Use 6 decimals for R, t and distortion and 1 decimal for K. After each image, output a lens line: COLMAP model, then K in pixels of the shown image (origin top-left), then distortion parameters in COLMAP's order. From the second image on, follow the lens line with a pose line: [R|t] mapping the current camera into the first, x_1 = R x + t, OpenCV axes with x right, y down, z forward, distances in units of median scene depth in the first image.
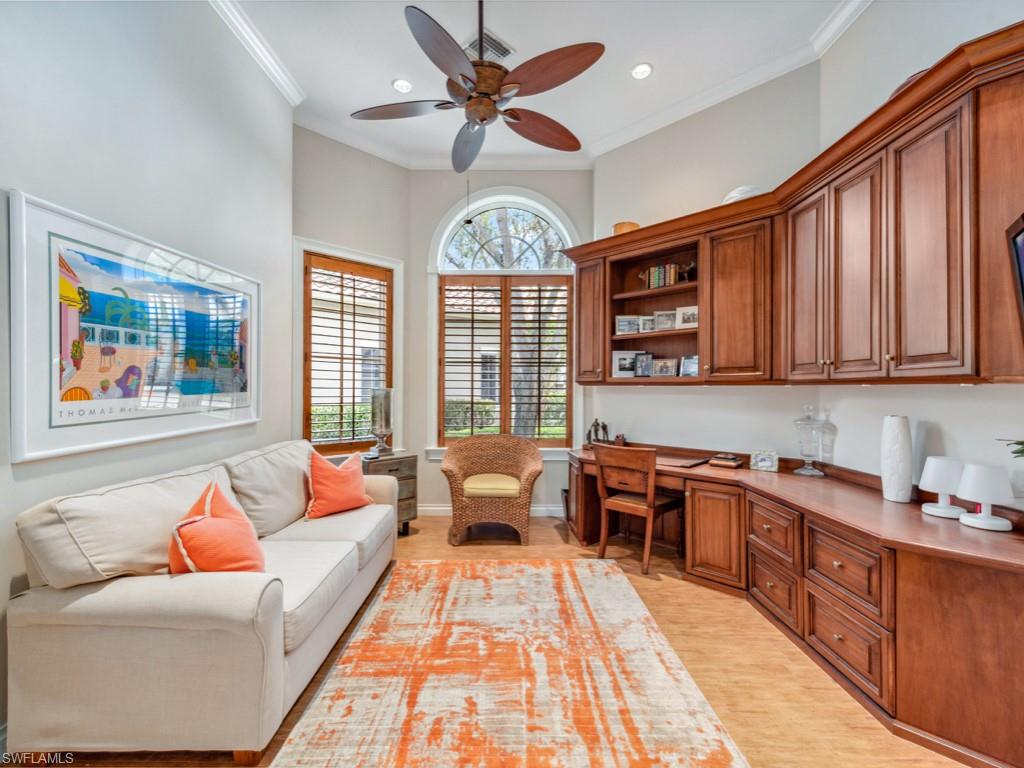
lens RADIAL K [[449.8, 0, 515.3], [0, 449.8, 384.2], [0, 0, 1]] dist [0.007486, -0.000323]
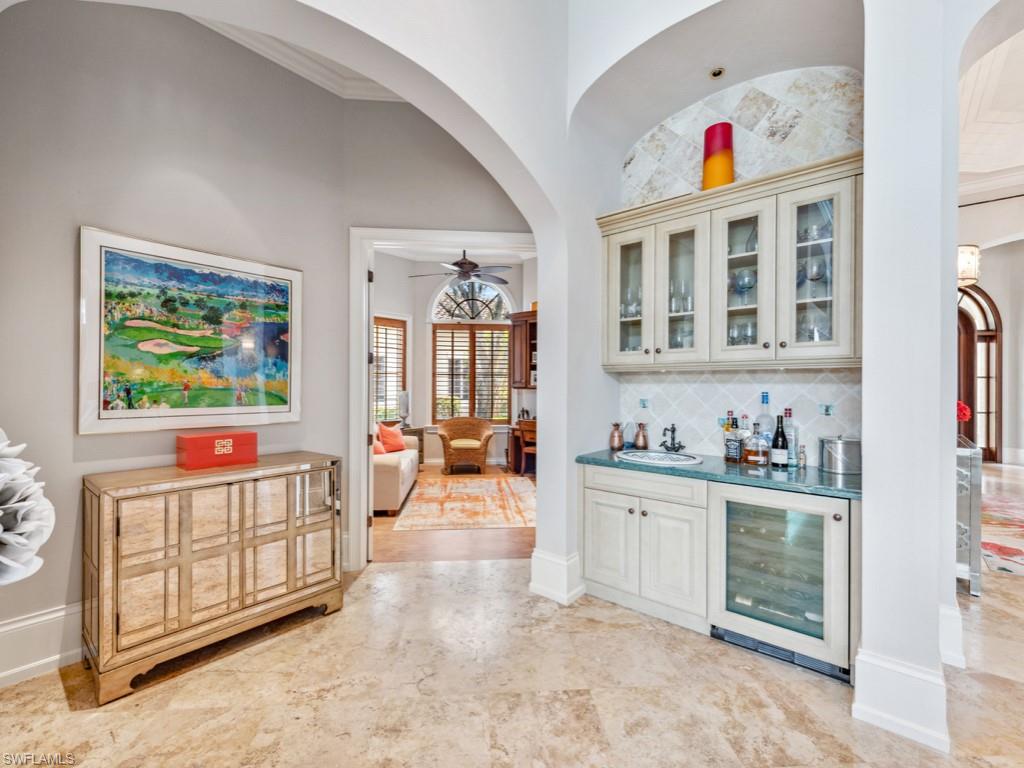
lens RADIAL K [[445.9, 0, 509.3], [0, 445.9, 388.2], [0, 0, 1]] dist [0.003891, -0.000597]
pose [[0.997297, -0.000847, 0.073465, -0.006481], [-0.000361, 0.999865, 0.016423, -0.030297], [-0.073469, -0.016405, 0.997163, -0.780053]]
